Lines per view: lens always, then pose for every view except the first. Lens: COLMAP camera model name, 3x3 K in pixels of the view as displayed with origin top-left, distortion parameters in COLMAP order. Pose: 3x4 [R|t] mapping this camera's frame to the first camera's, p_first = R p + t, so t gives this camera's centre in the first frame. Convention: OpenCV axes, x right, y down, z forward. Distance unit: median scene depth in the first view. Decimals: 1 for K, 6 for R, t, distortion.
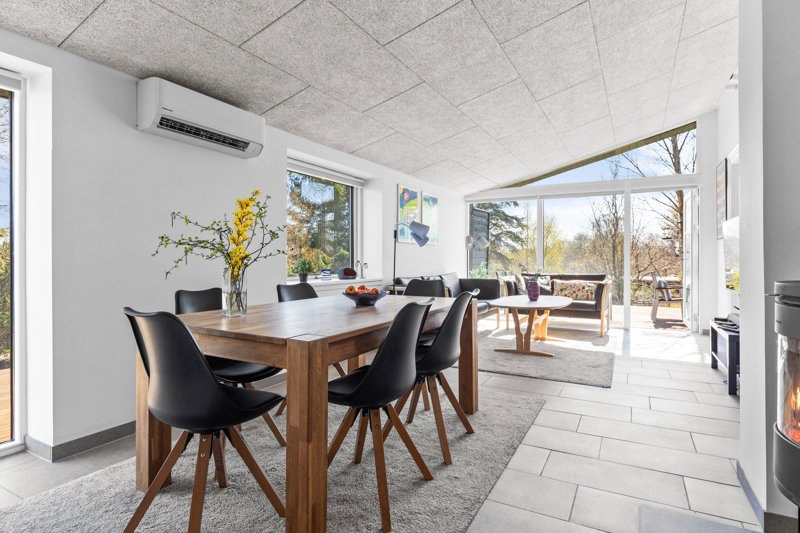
lens RADIAL K [[394.7, 0, 401.1], [0, 394.7, 258.3], [0, 0, 1]] dist [-0.001373, -0.000204]
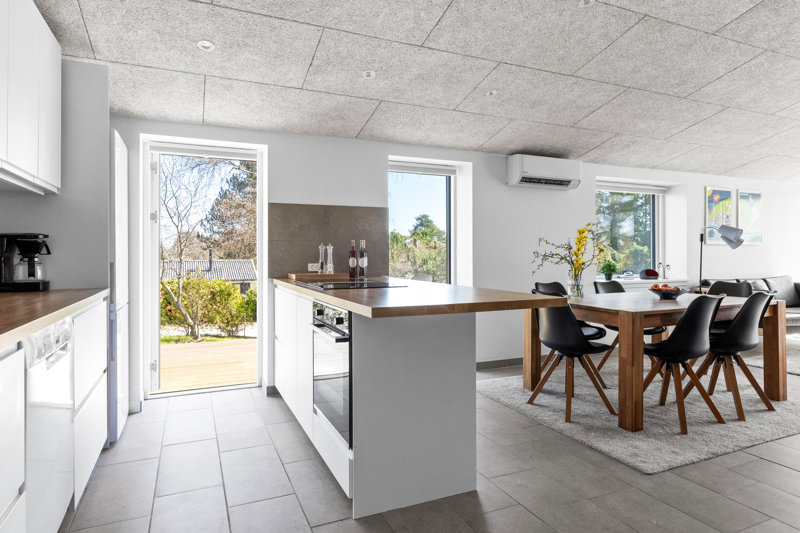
lens RADIAL K [[426.9, 0, 399.3], [0, 426.9, 254.0], [0, 0, 1]] dist [0.003418, -0.000752]
pose [[0.795828, -0.002929, -0.605516, 0.043071], [0.003476, 0.999994, -0.000269, -0.025672], [0.605513, -0.001891, 0.795833, -0.490107]]
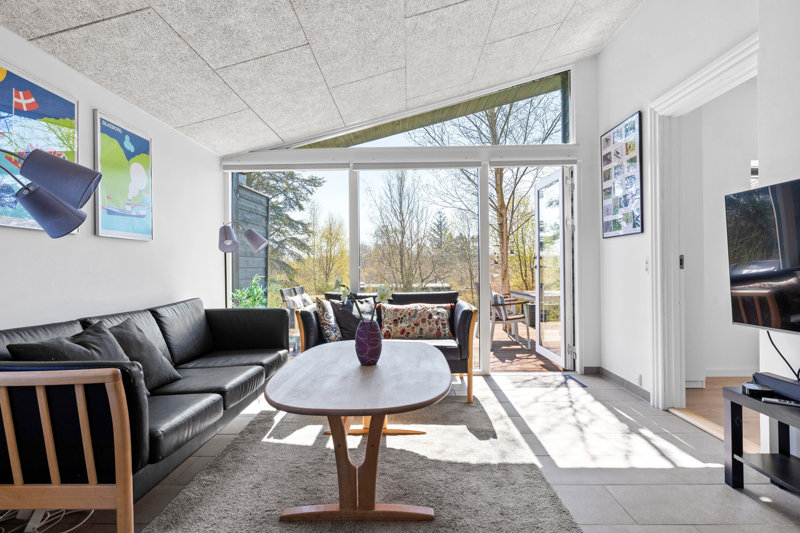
lens RADIAL K [[414.9, 0, 411.3], [0, 414.9, 266.9], [0, 0, 1]] dist [0.001170, -0.000034]
pose [[0.855434, -0.009990, 0.517815, 0.173046], [0.011601, 0.999933, 0.000127, -0.000915], [-0.517782, 0.005899, 0.855492, 0.733500]]
